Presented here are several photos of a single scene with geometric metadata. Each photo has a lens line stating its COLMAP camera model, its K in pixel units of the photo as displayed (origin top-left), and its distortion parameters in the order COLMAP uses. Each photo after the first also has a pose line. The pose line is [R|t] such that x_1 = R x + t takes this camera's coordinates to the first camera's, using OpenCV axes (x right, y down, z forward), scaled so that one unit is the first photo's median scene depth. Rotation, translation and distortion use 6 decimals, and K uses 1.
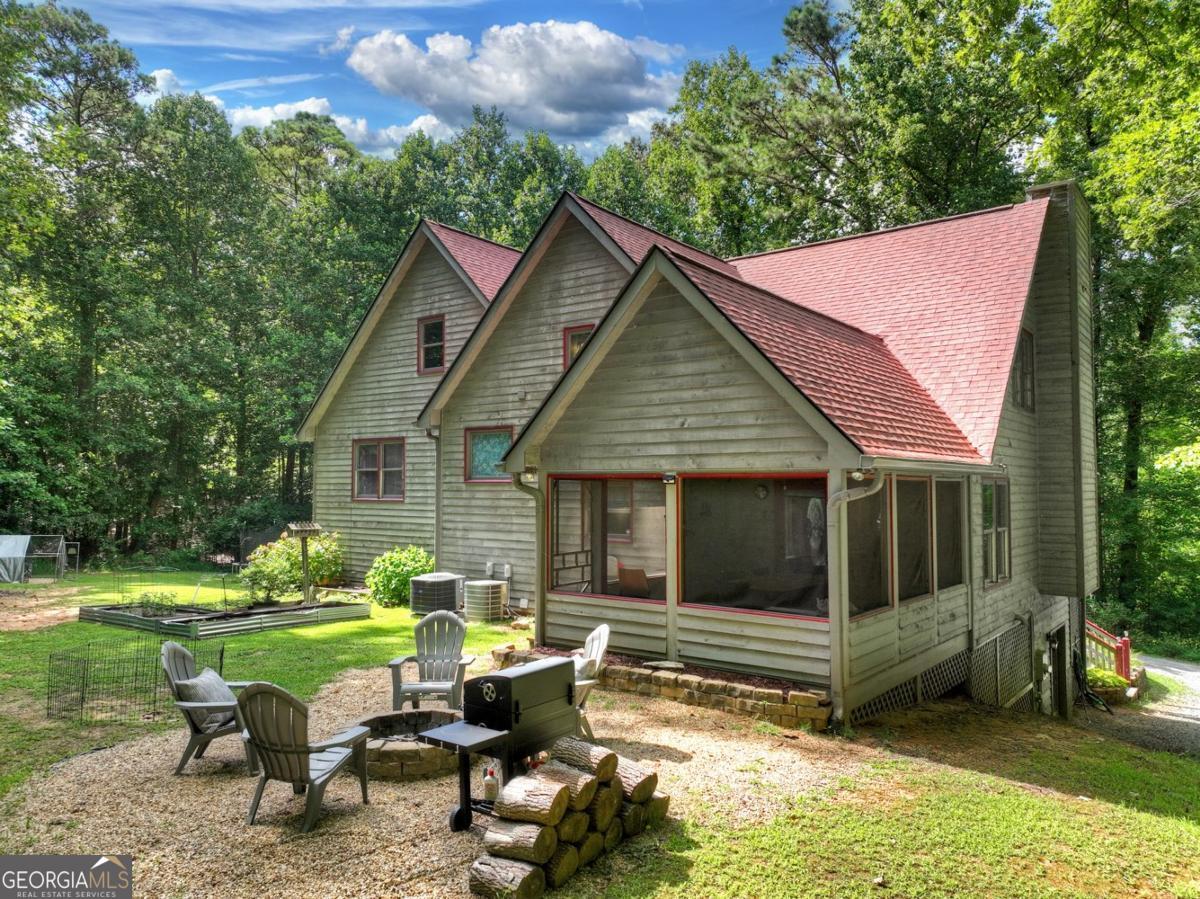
lens RADIAL K [[845.7, 0, 600.0], [0, 845.7, 449.5], [0, 0, 1]] dist [-0.003688, 0.001782]
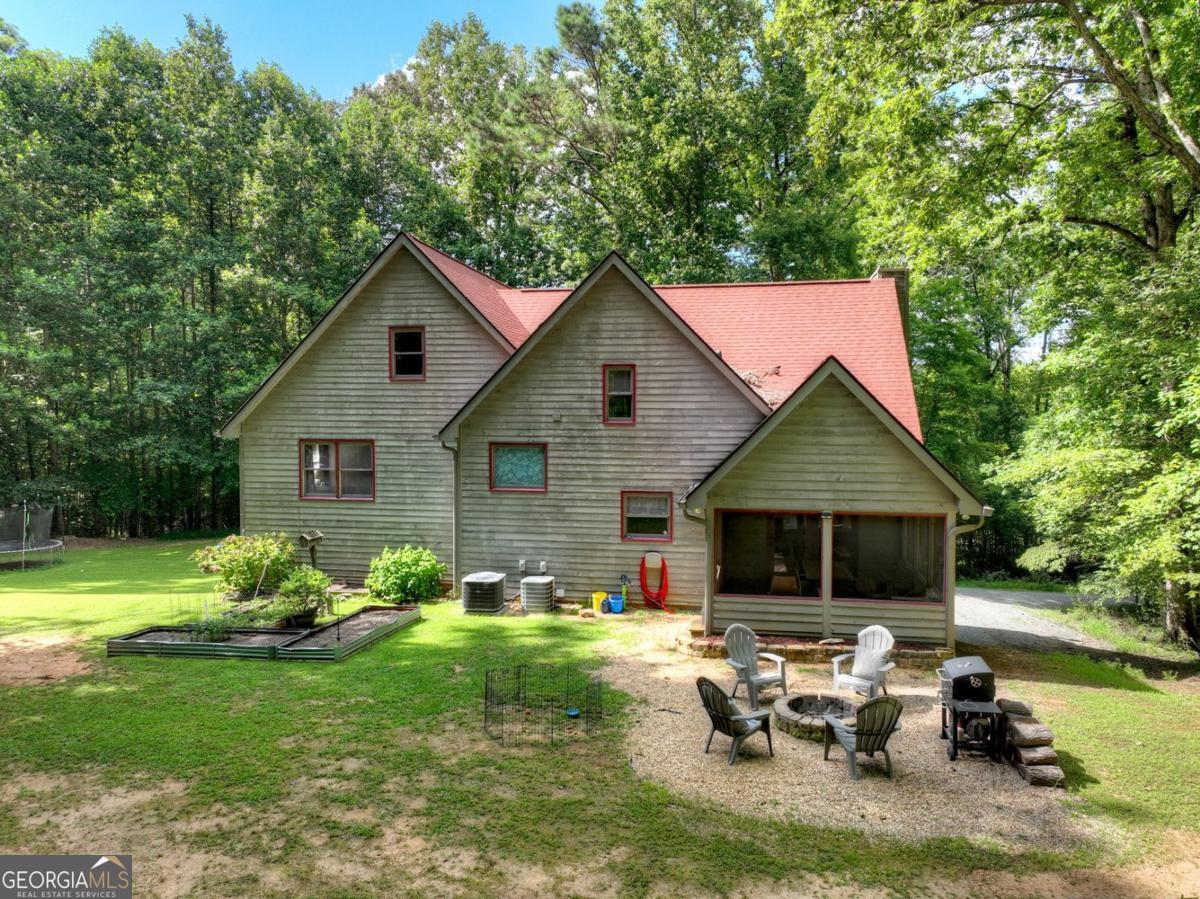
lens RADIAL K [[845.7, 0, 600.0], [0, 845.7, 449.5], [0, 0, 1]] dist [-0.003688, 0.001782]
pose [[0.889192, -0.018019, 0.457179, -0.527776], [-0.021432, 0.996487, 0.080959, -0.106626], [-0.457032, -0.081787, 0.885682, -0.058736]]
